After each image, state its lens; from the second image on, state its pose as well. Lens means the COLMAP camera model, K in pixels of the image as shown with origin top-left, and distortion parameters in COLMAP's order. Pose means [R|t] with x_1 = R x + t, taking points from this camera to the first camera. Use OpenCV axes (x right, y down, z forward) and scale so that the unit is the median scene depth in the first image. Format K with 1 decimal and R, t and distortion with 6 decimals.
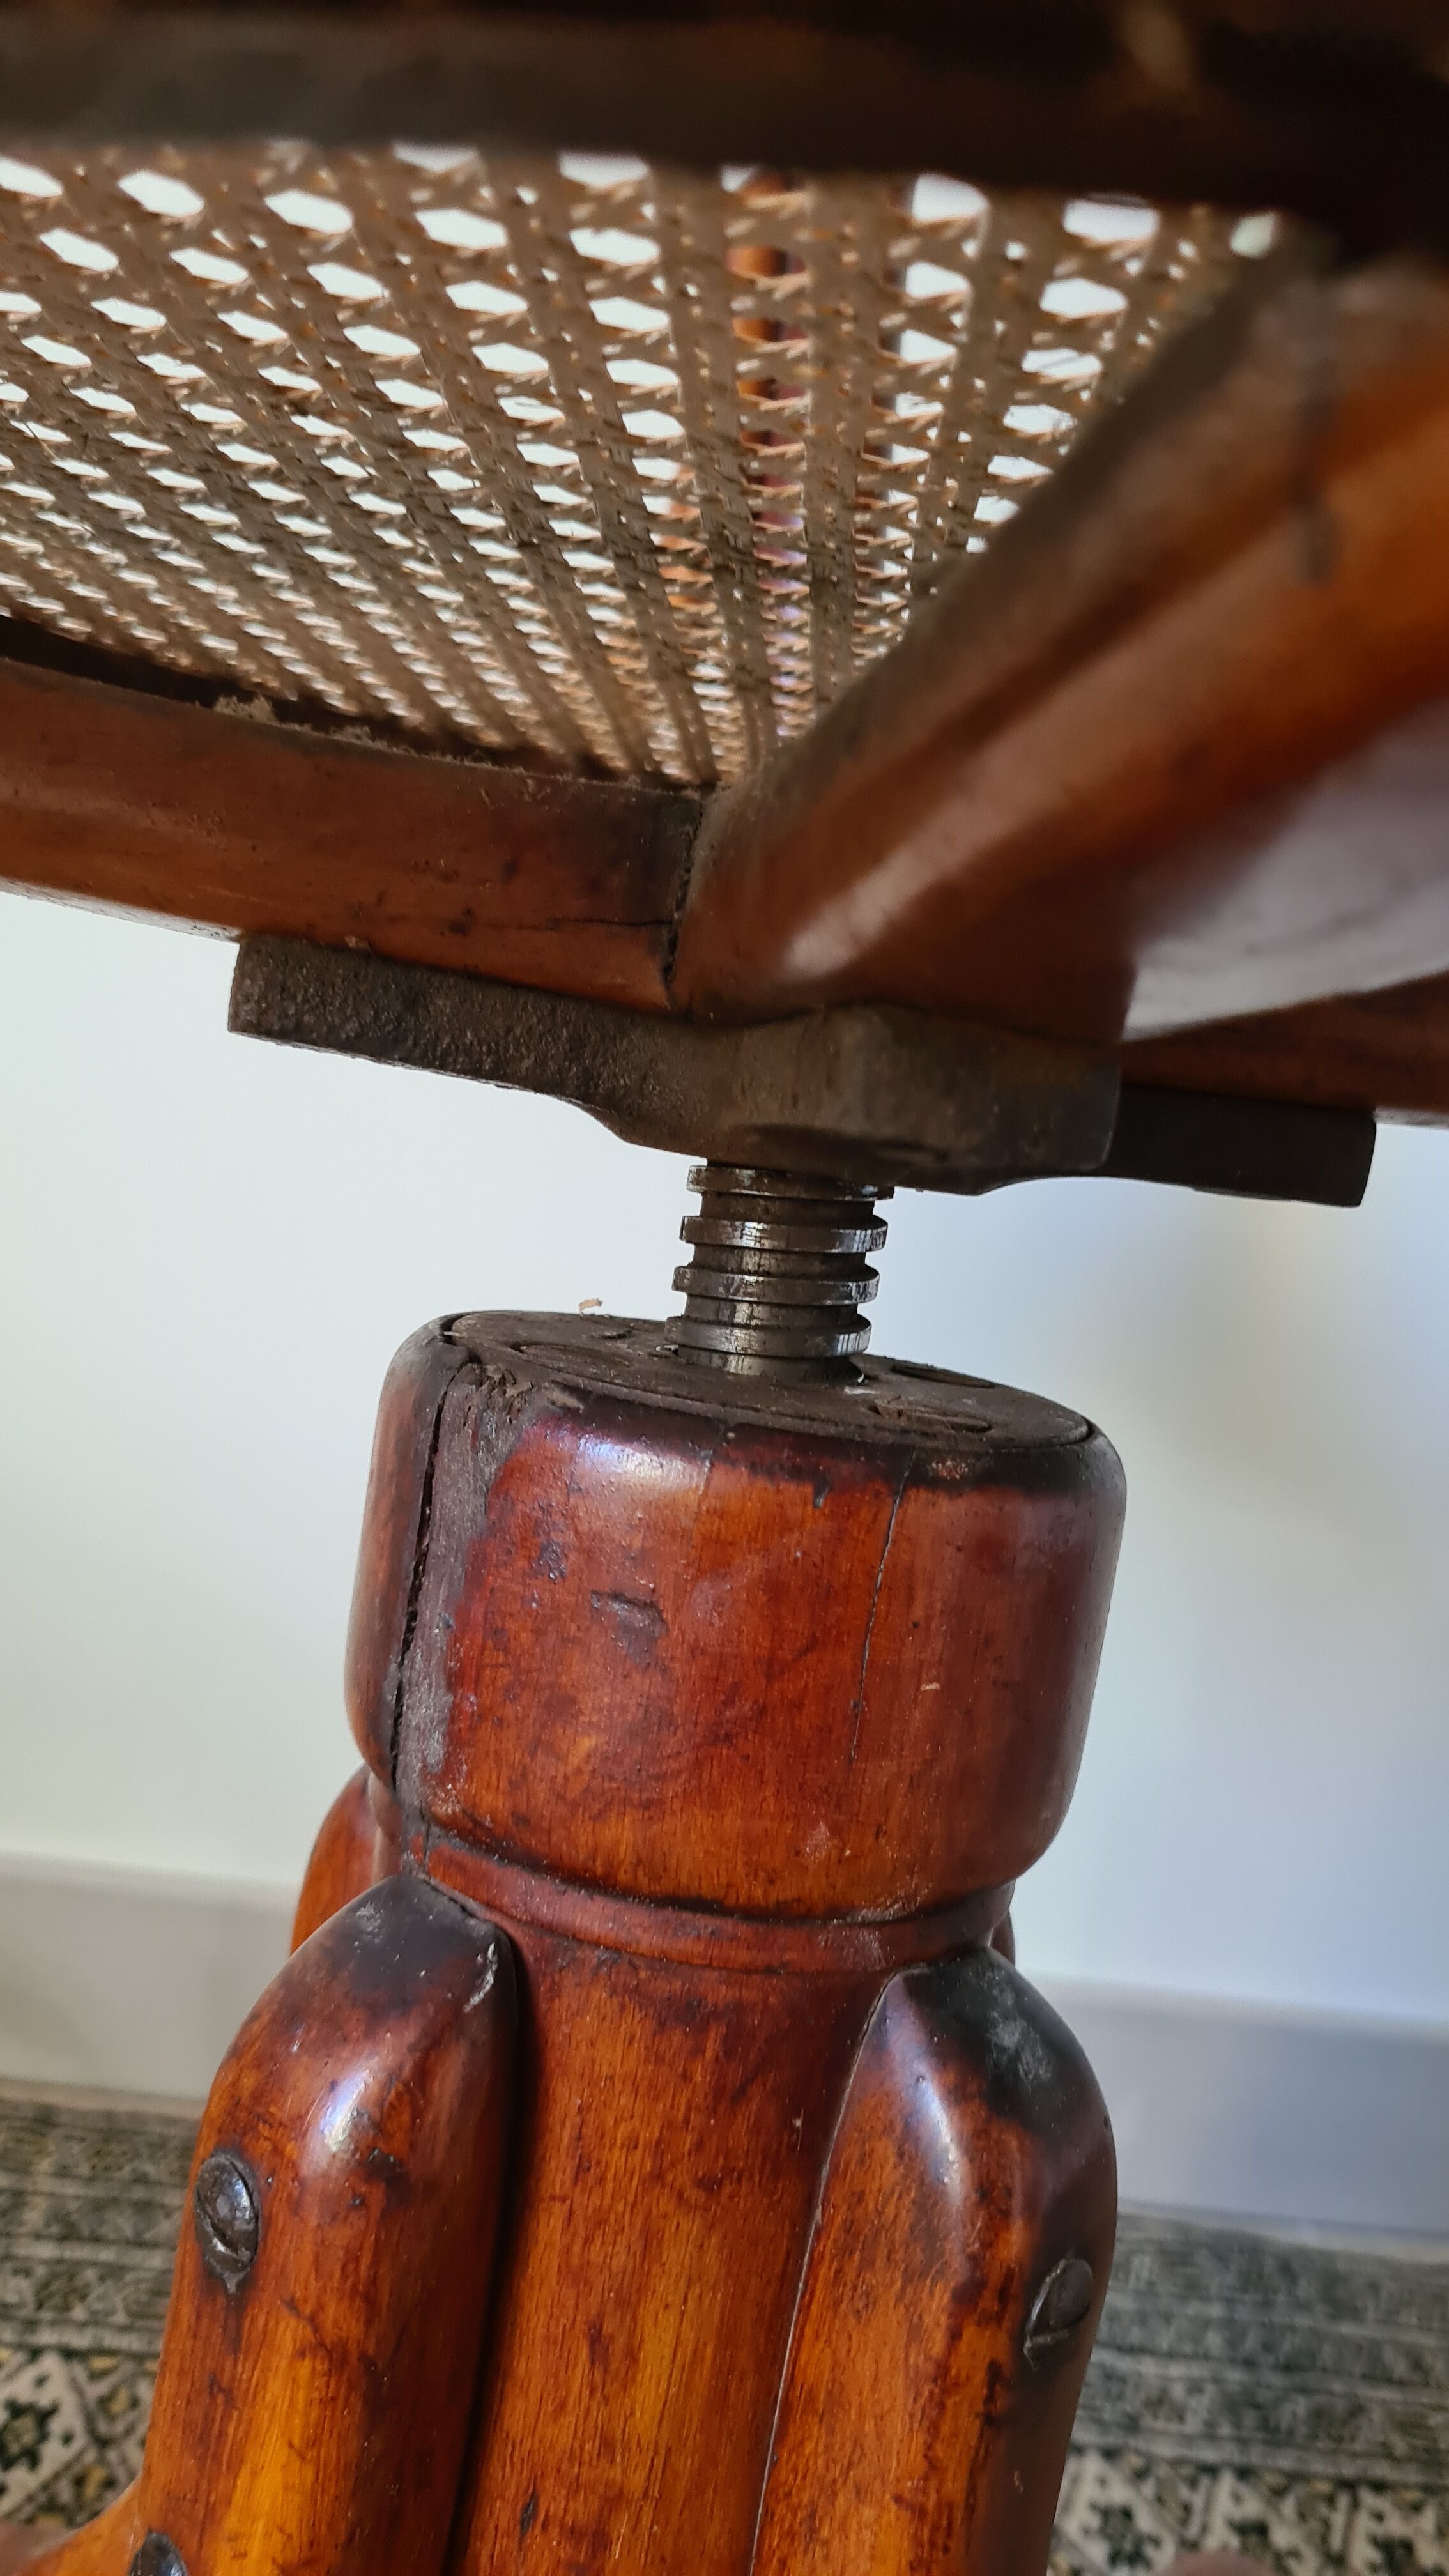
lens RADIAL K [[2001.6, 0, 710.9], [0, 2001.6, 1268.1], [0, 0, 1]] dist [0.008598, -0.009606]
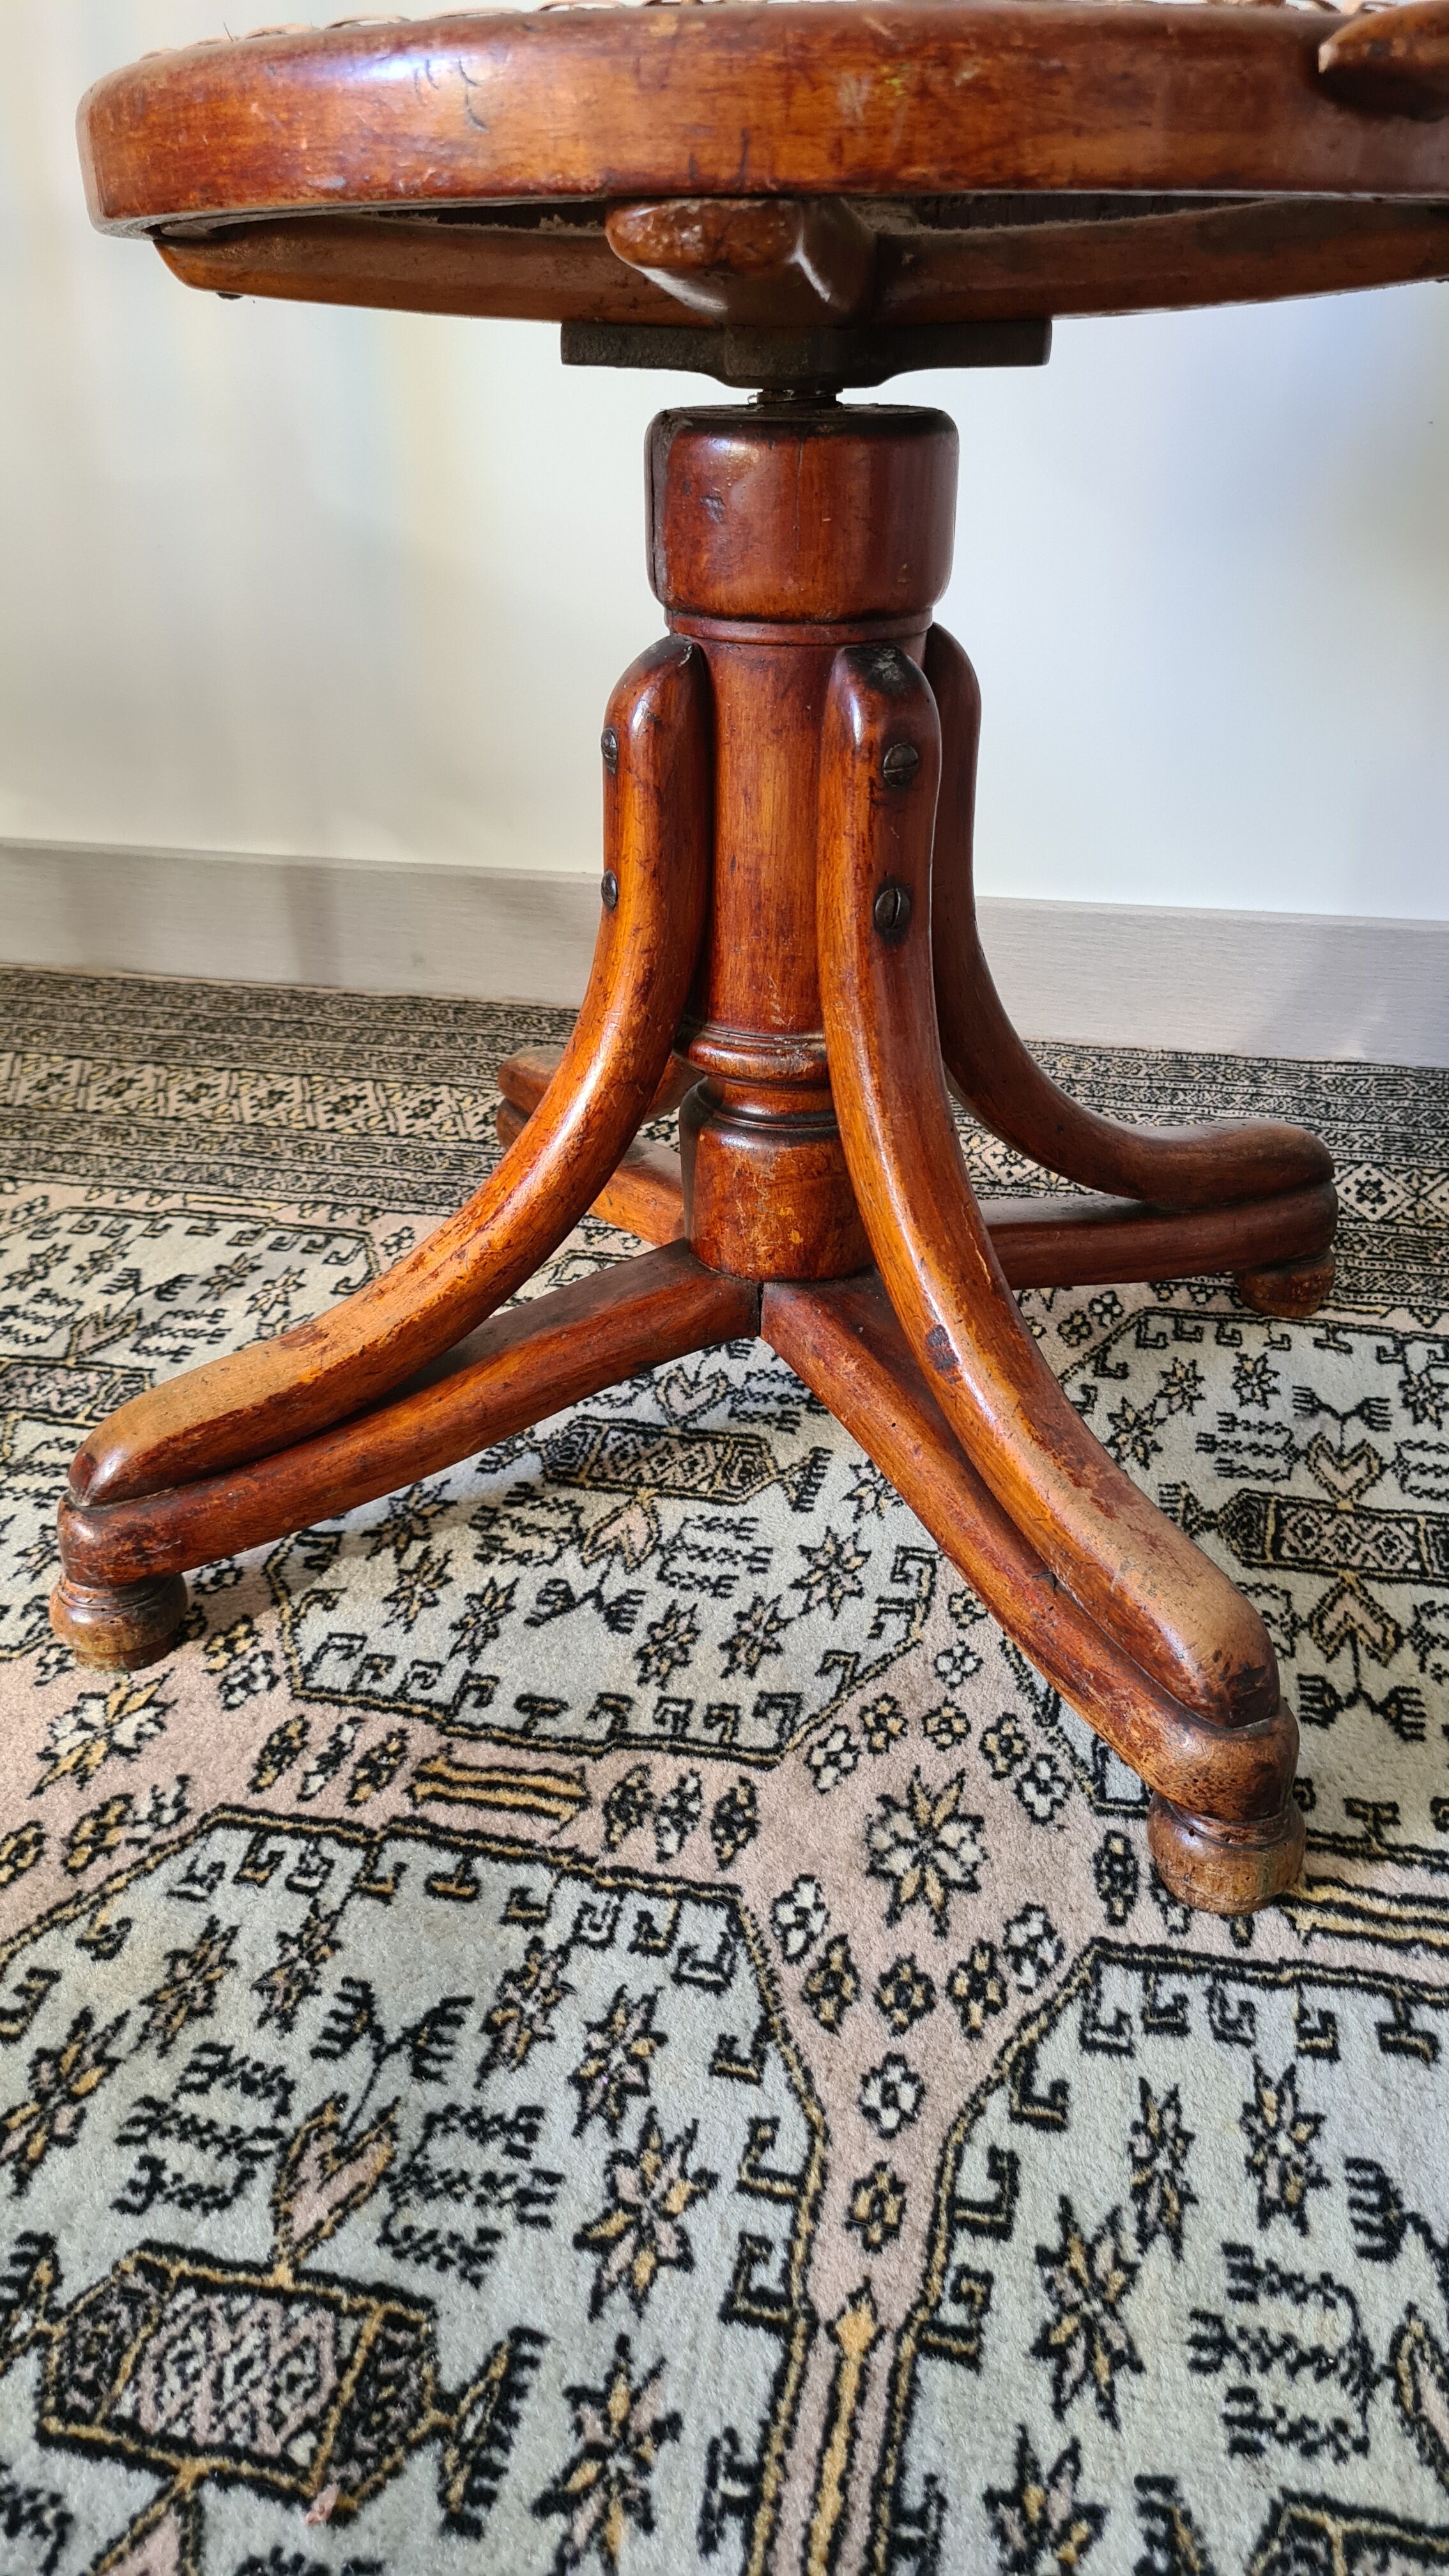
lens RADIAL K [[1953.6, 0, 708.1], [0, 1953.6, 1252.1], [0, 0, 1]] dist [0.054359, -0.049541]
pose [[0.939113, -0.010472, -0.343448, 0.816516], [0.126091, 0.940306, 0.316110, 0.264441], [0.319636, -0.340169, 0.884374, -1.628714]]
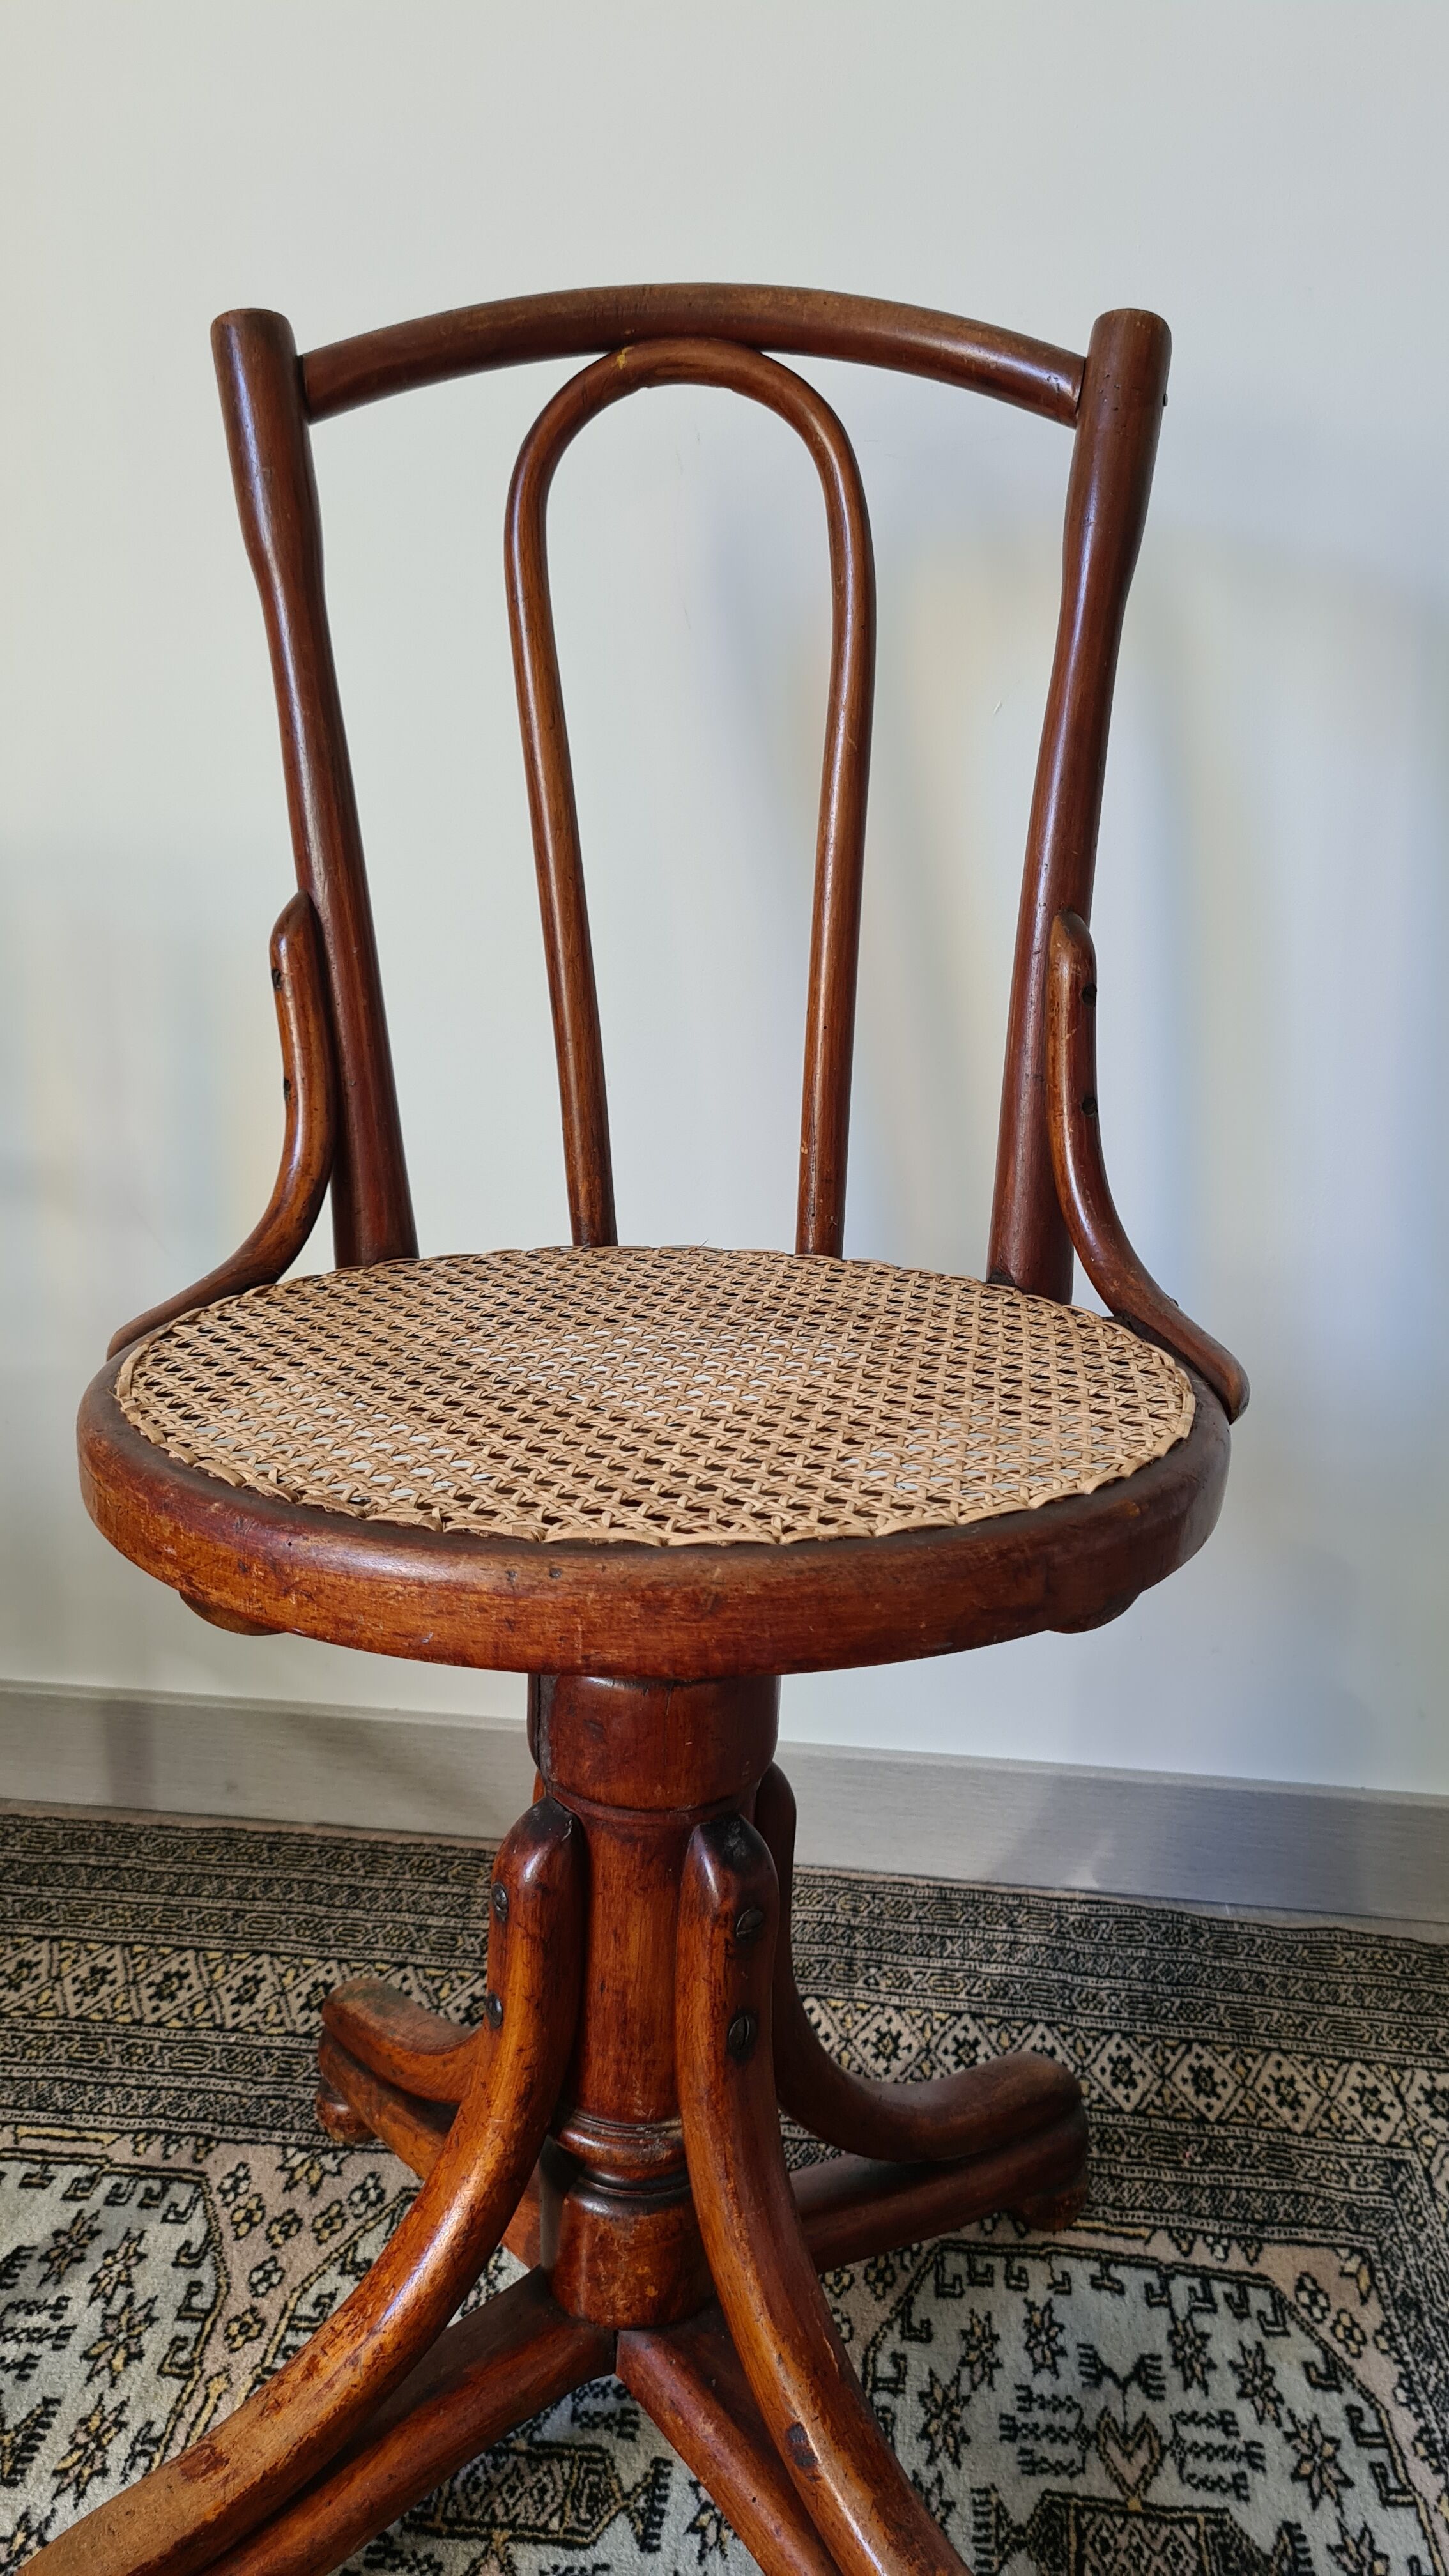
lens RADIAL K [[1953.6, 0, 729.6], [0, 1953.6, 1257.1], [0, 0, 1]] dist [0.054359, -0.049541]
pose [[0.980224, -0.073281, -0.183824, 0.793949], [0.094741, 0.989316, 0.110809, -0.895801], [0.173740, -0.126034, 0.976693, -1.956473]]
